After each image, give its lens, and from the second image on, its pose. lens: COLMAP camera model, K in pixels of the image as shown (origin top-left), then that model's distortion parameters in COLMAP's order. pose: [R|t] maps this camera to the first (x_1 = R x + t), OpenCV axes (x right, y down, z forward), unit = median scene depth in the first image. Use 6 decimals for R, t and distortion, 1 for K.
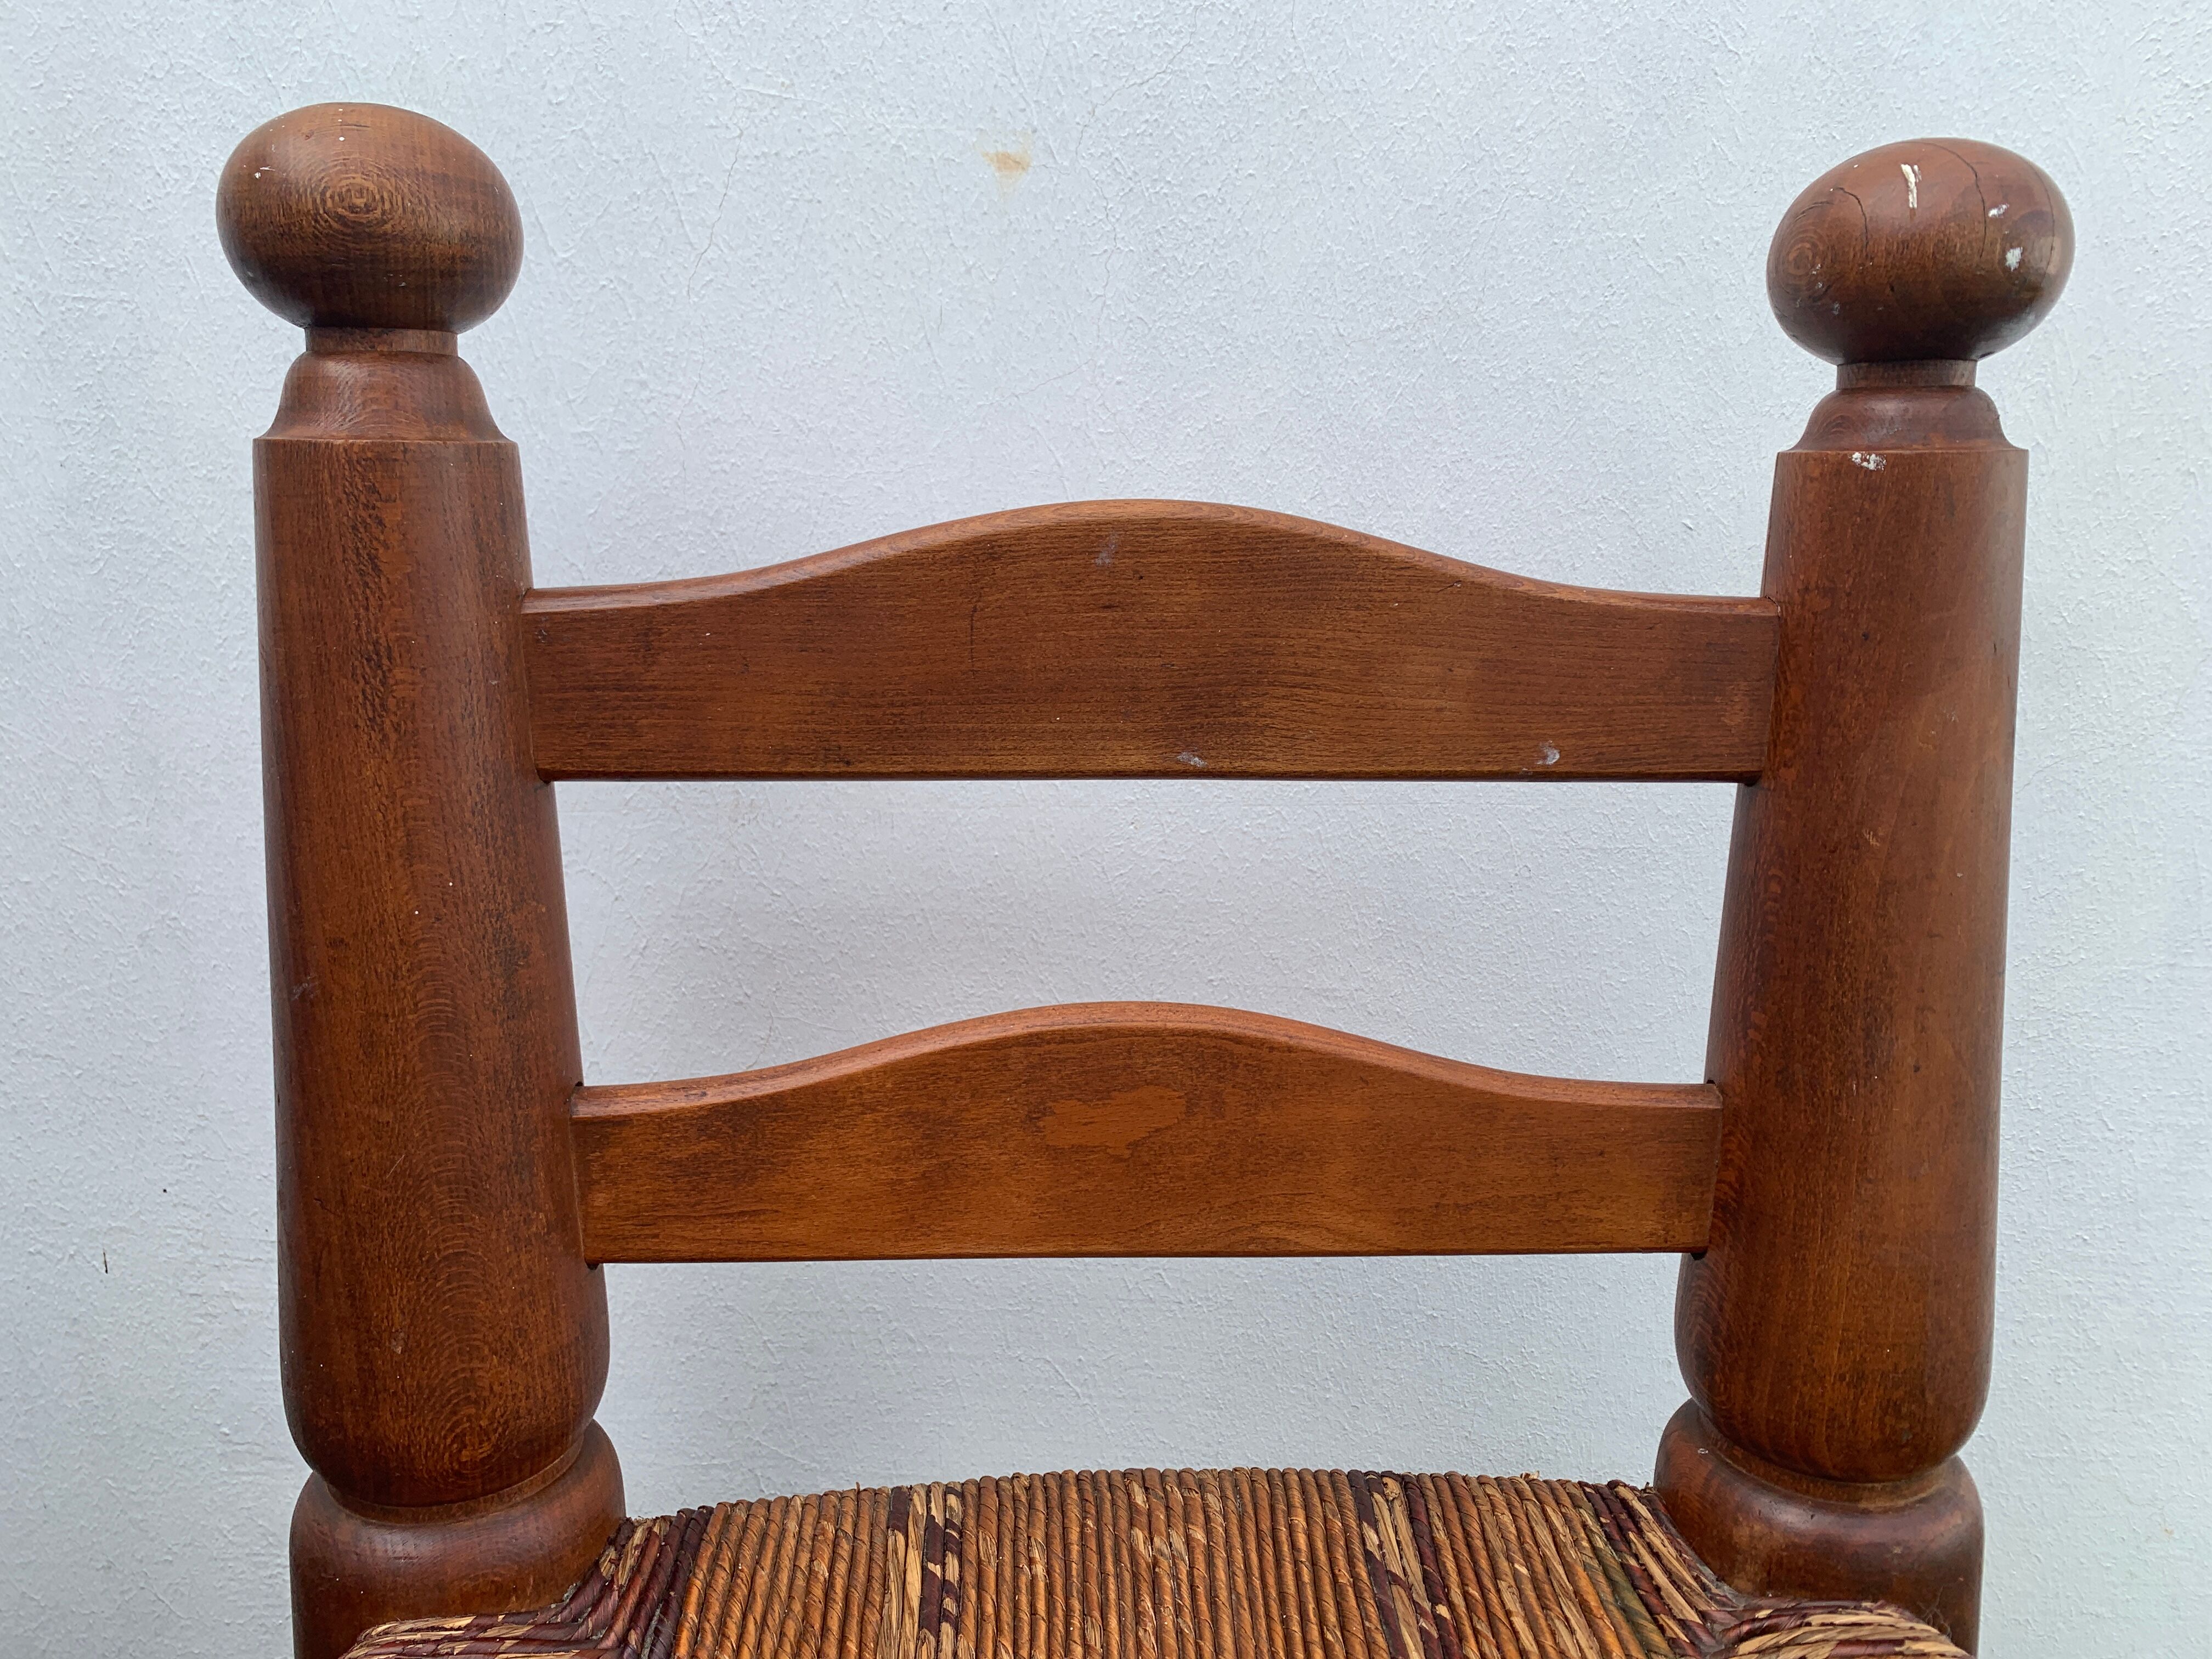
lens RADIAL K [[1707.3, 0, 1109.5], [0, 1707.3, 830.3], [0, 0, 1]] dist [0.021837, -0.022722]
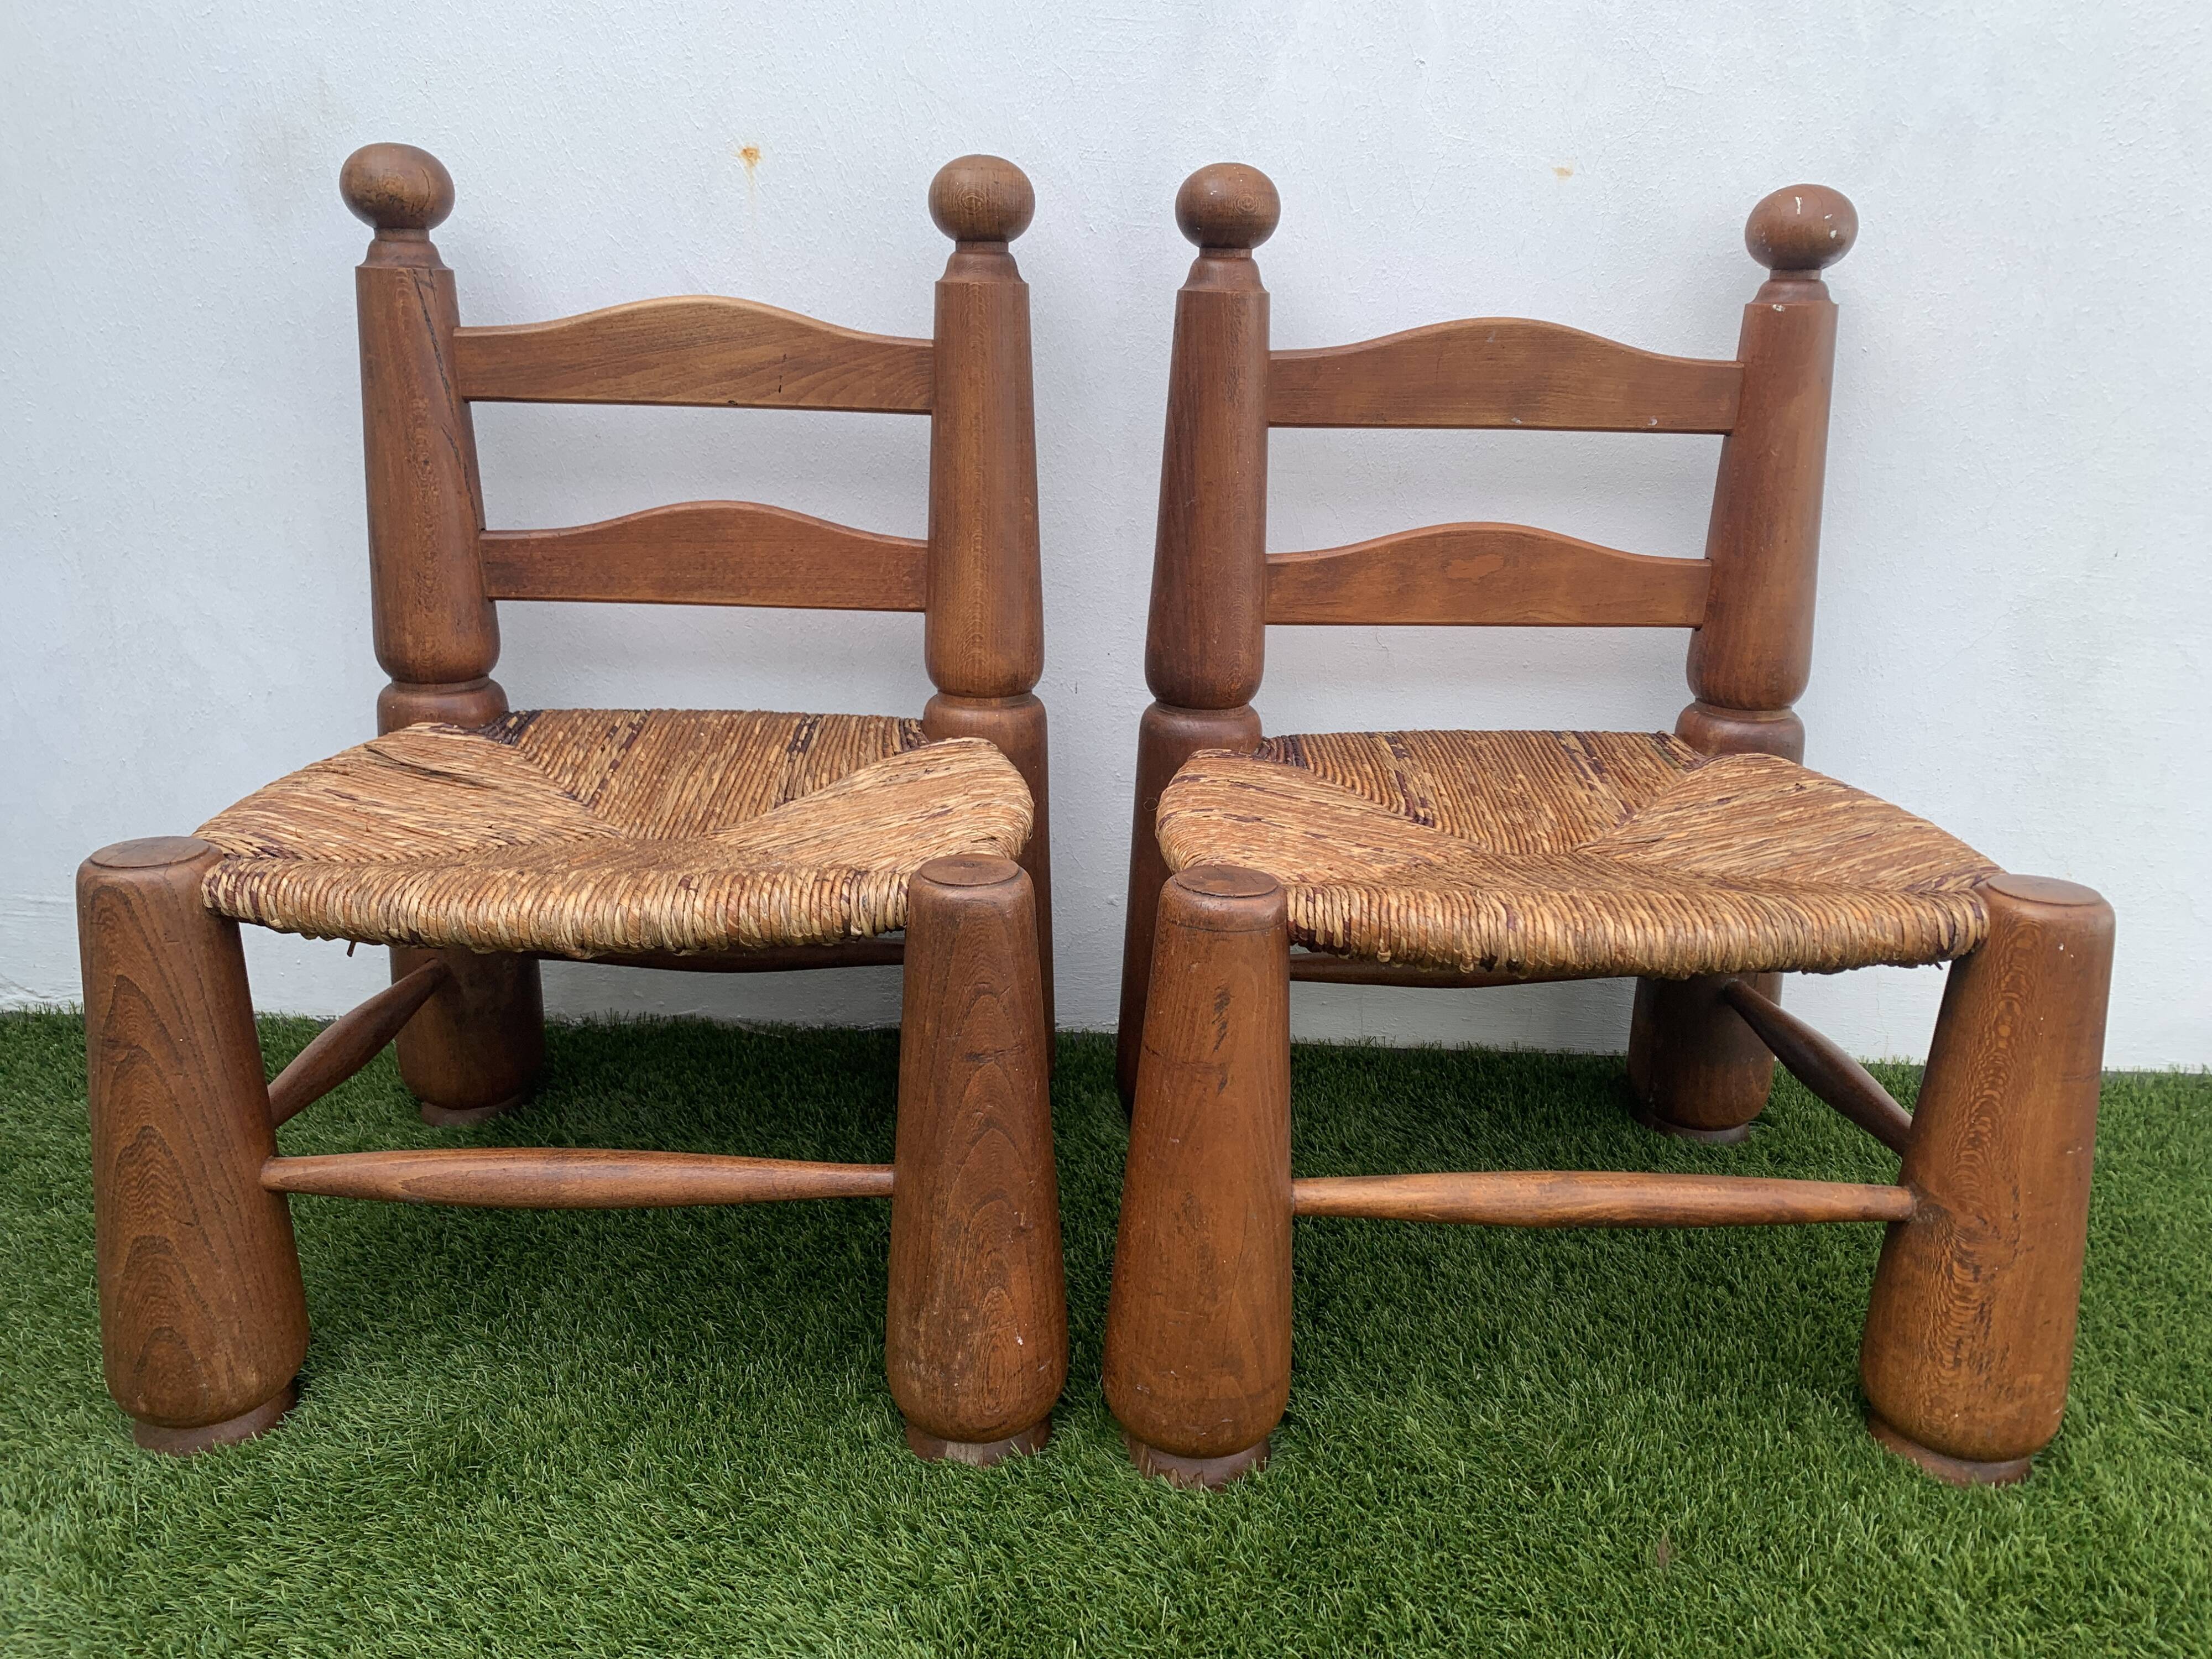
lens RADIAL K [[1707.3, 0, 1113.8], [0, 1707.3, 816.3], [0, 0, 1]] dist [0.021837, -0.022722]
pose [[0.999546, 0.007336, 0.029218, -0.613254], [-0.010321, 0.994591, 0.103356, 0.283171], [-0.028302, -0.103611, 0.994215, -1.573394]]
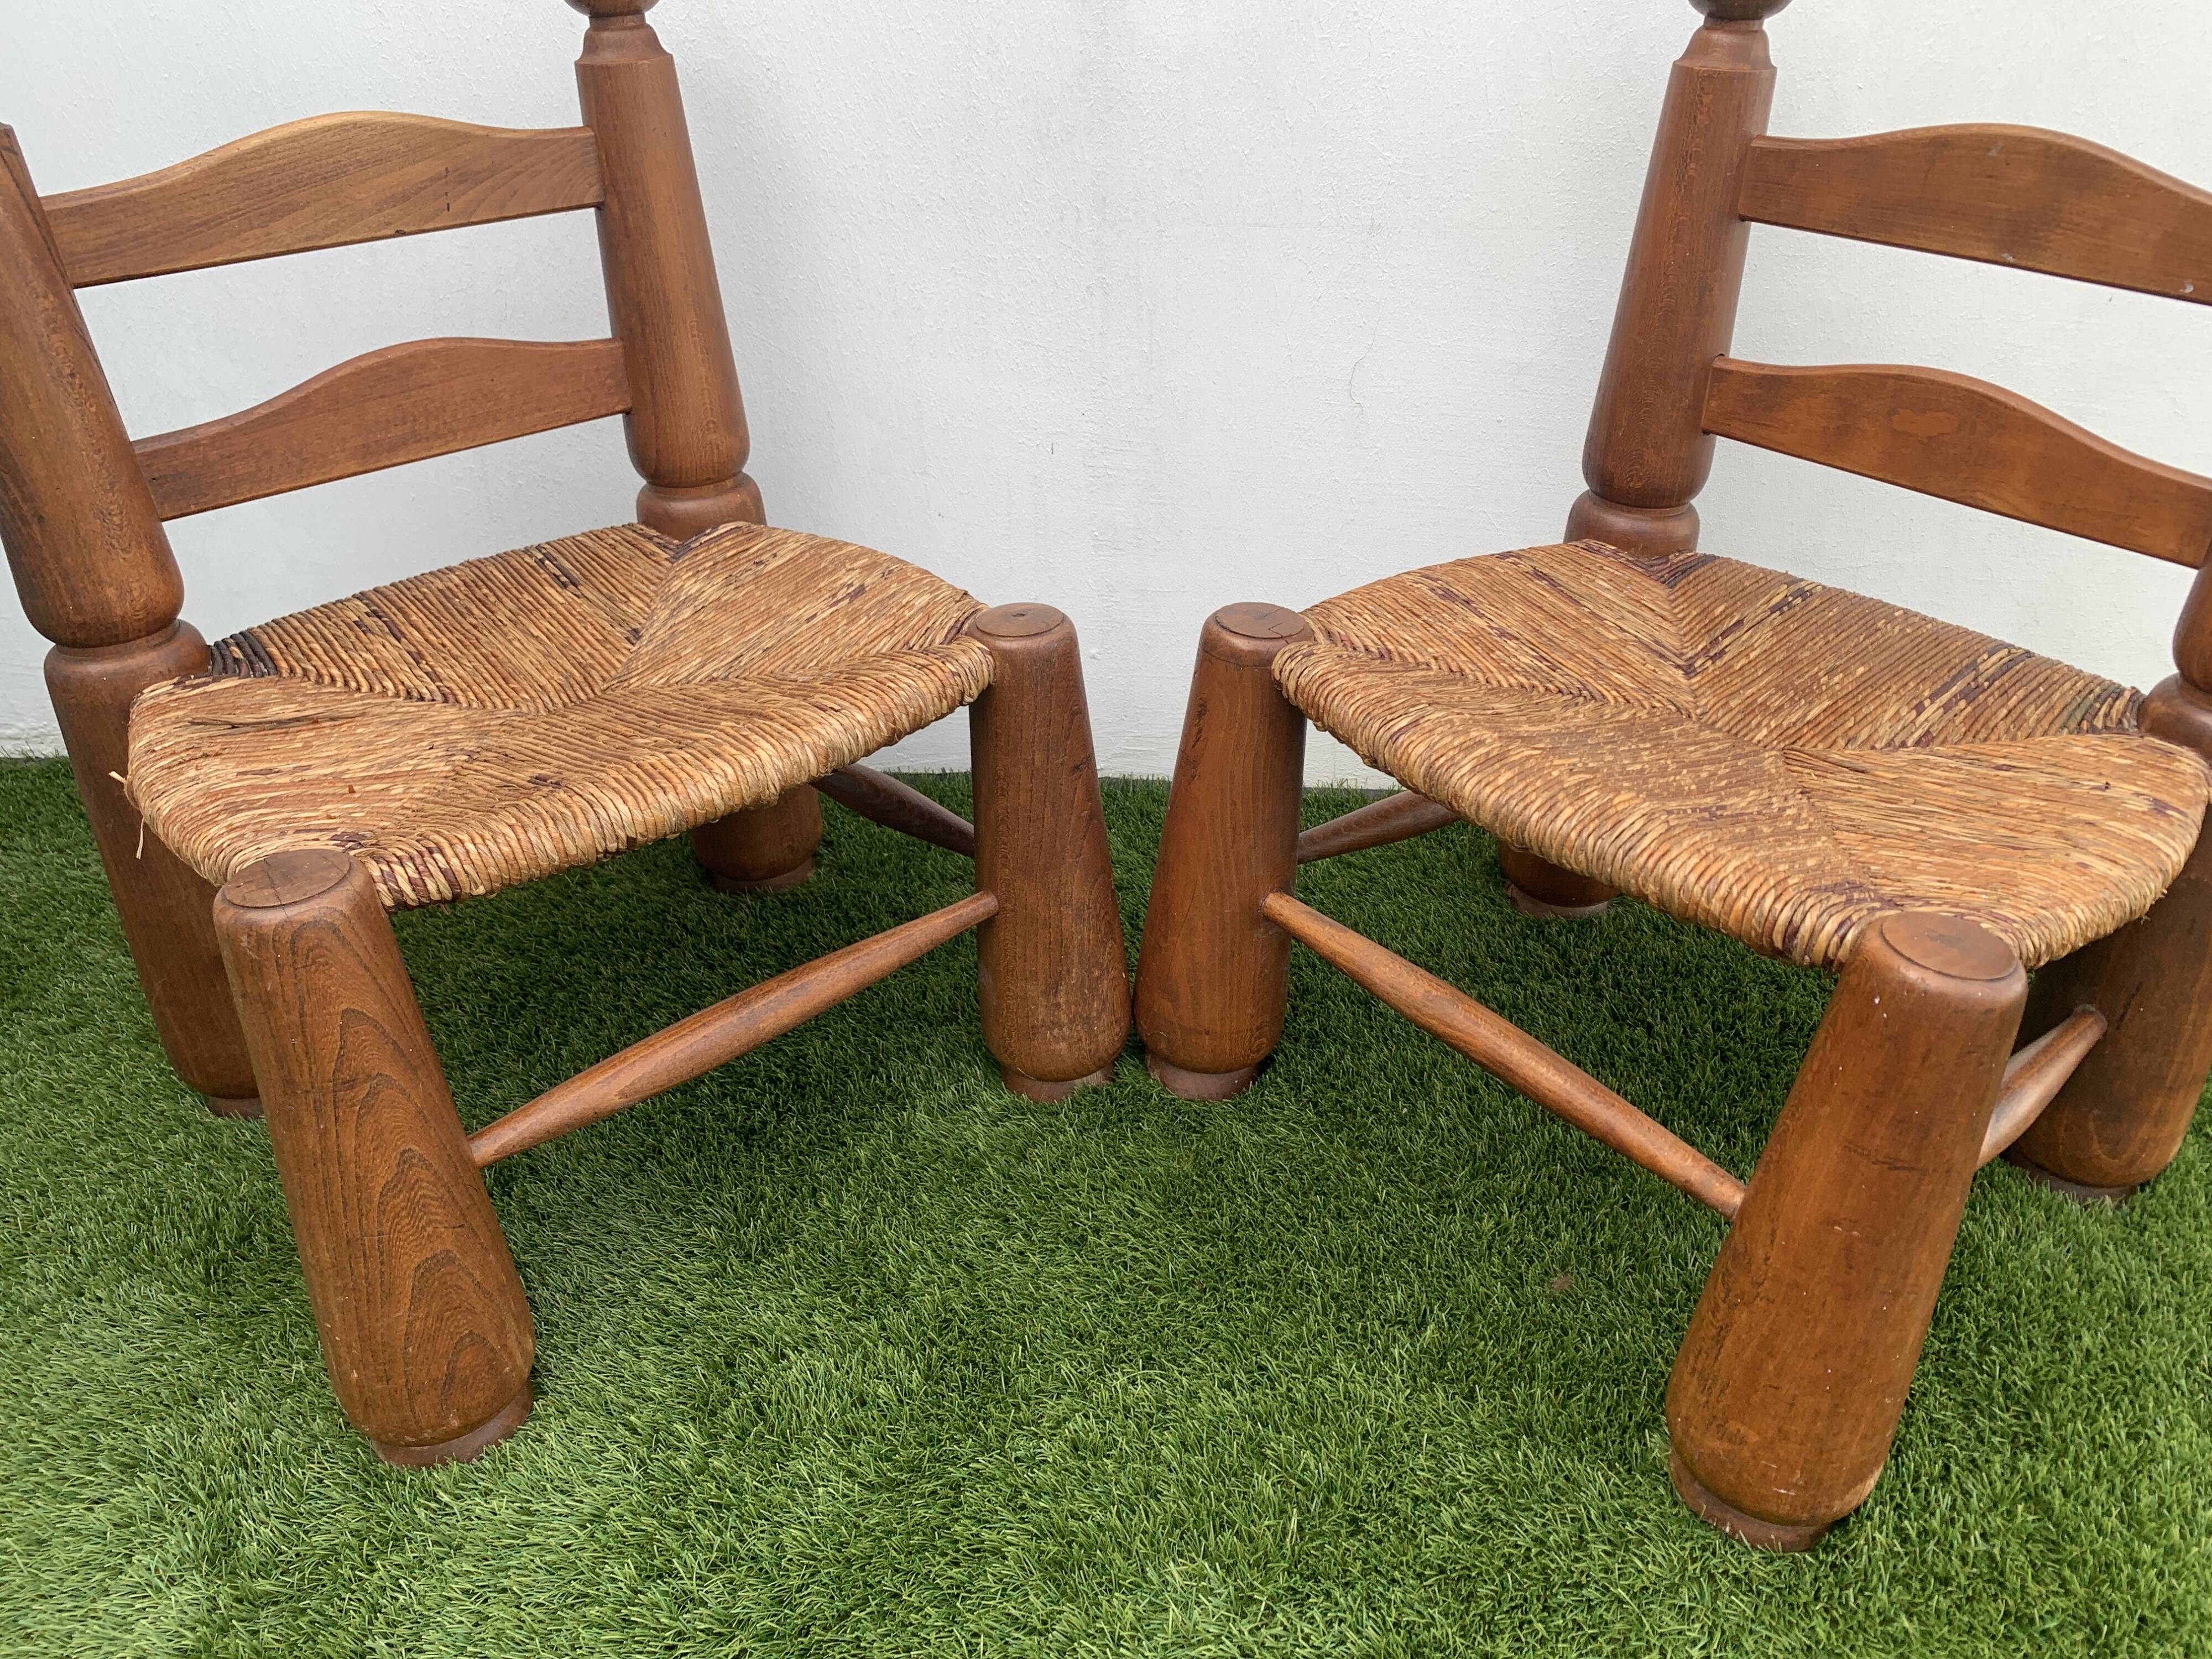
lens RADIAL K [[1707.3, 0, 1081.5], [0, 1707.3, 804.9], [0, 0, 1]] dist [0.021837, -0.022722]
pose [[0.737745, -0.360193, 0.570958, -2.006296], [0.183293, 0.920869, 0.344100, 0.027762], [-0.649720, -0.149205, 0.745387, -1.390034]]
